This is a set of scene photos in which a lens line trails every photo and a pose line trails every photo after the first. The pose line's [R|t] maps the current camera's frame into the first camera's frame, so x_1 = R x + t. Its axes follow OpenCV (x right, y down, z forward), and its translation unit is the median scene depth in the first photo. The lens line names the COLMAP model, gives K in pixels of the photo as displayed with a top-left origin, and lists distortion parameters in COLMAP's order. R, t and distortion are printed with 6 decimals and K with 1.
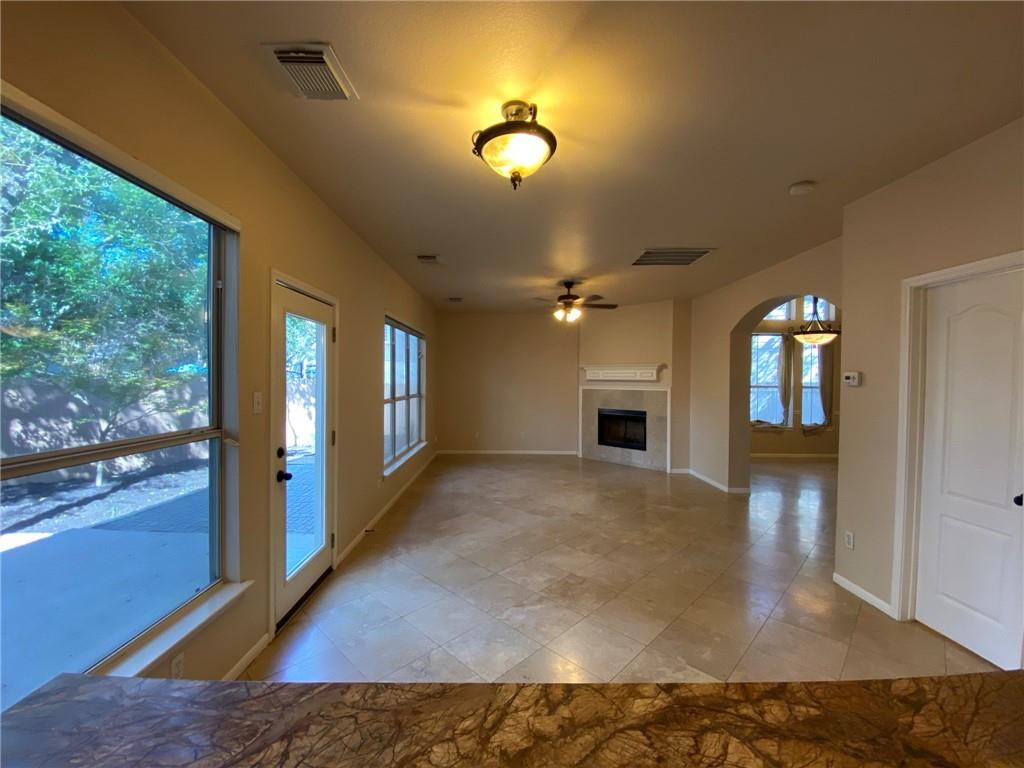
lens RADIAL K [[417.8, 0, 509.4], [0, 417.8, 381.4], [0, 0, 1]] dist [0.026882, -0.023575]
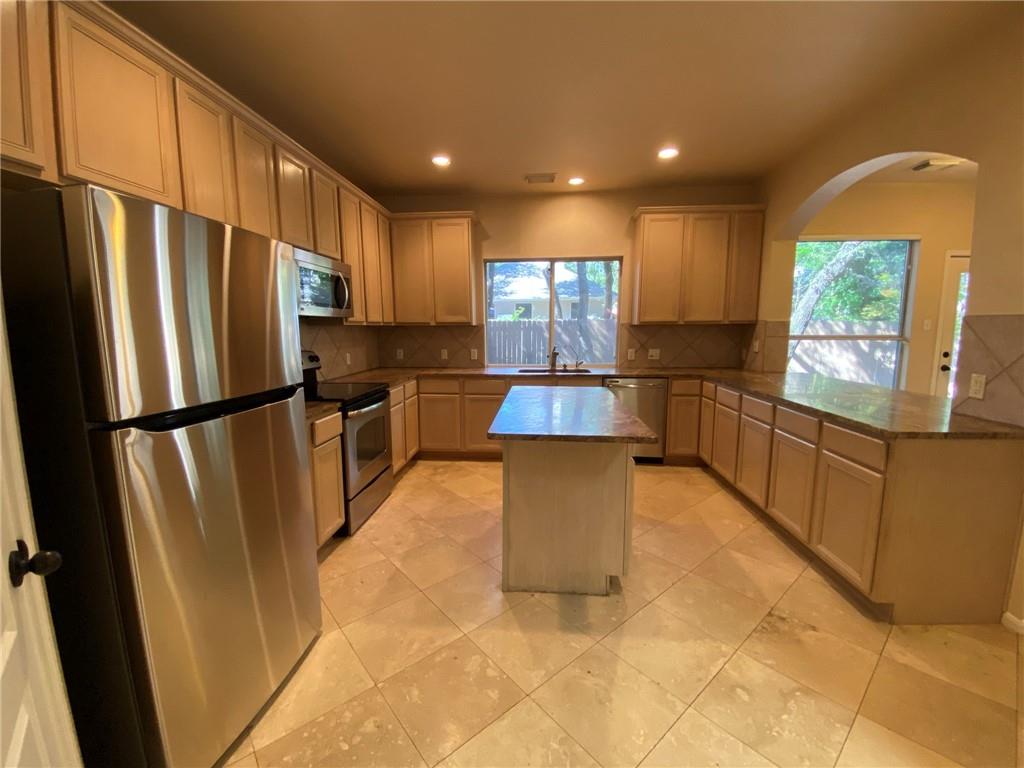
lens RADIAL K [[417.8, 0, 509.4], [0, 417.8, 381.4], [0, 0, 1]] dist [0.026882, -0.023575]
pose [[-0.085789, 0.121760, -0.988845, 1.349654], [-0.004891, 0.992441, 0.122627, 0.073052], [0.996301, 0.015357, -0.084545, -0.667596]]
